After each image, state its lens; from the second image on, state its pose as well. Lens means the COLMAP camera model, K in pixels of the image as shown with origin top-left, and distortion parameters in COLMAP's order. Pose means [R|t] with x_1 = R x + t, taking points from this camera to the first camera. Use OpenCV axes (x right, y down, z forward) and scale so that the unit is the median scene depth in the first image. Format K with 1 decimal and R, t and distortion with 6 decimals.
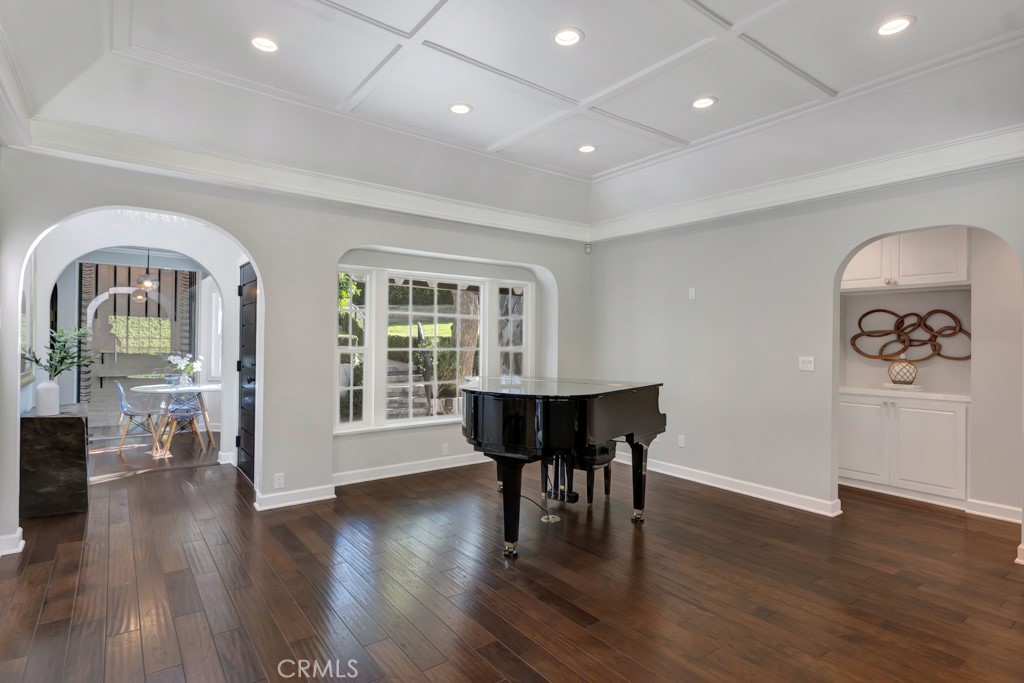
lens RADIAL K [[533.2, 0, 512.0], [0, 533.2, 341.5], [0, 0, 1]] dist [0.023195, 0.000116]
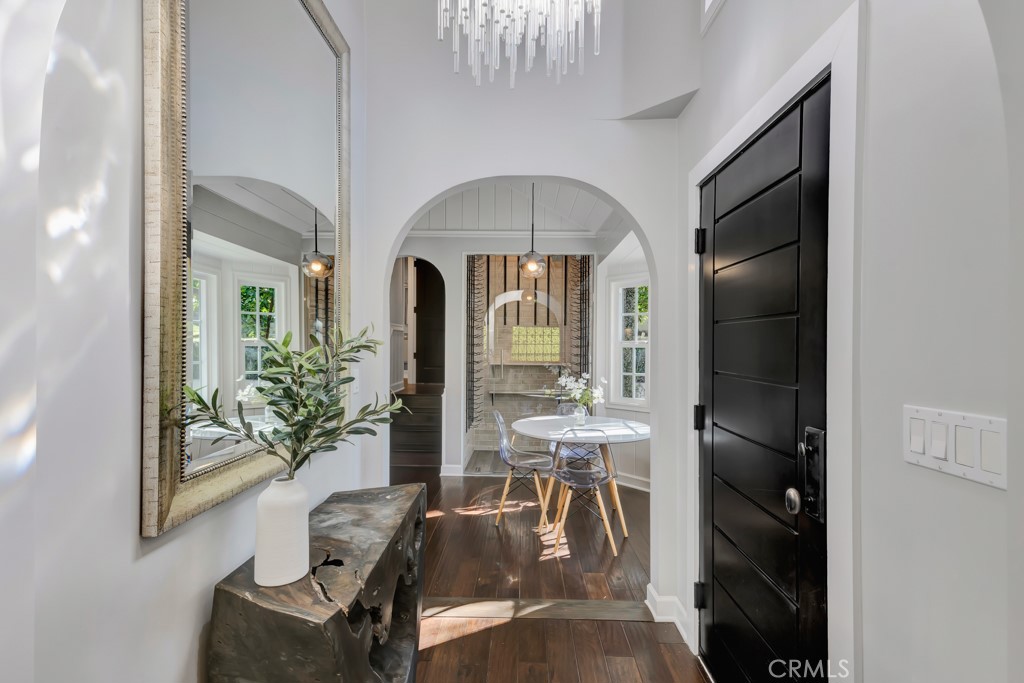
lens RADIAL K [[458.8, 0, 510.0], [0, 458.8, 342.4], [0, 0, 1]] dist [0.027239, -0.001075]
pose [[0.784288, -0.008666, -0.620336, -0.140249], [0.003134, 0.999945, -0.010008, -0.003448], [0.620388, 0.005905, 0.784272, 0.218107]]
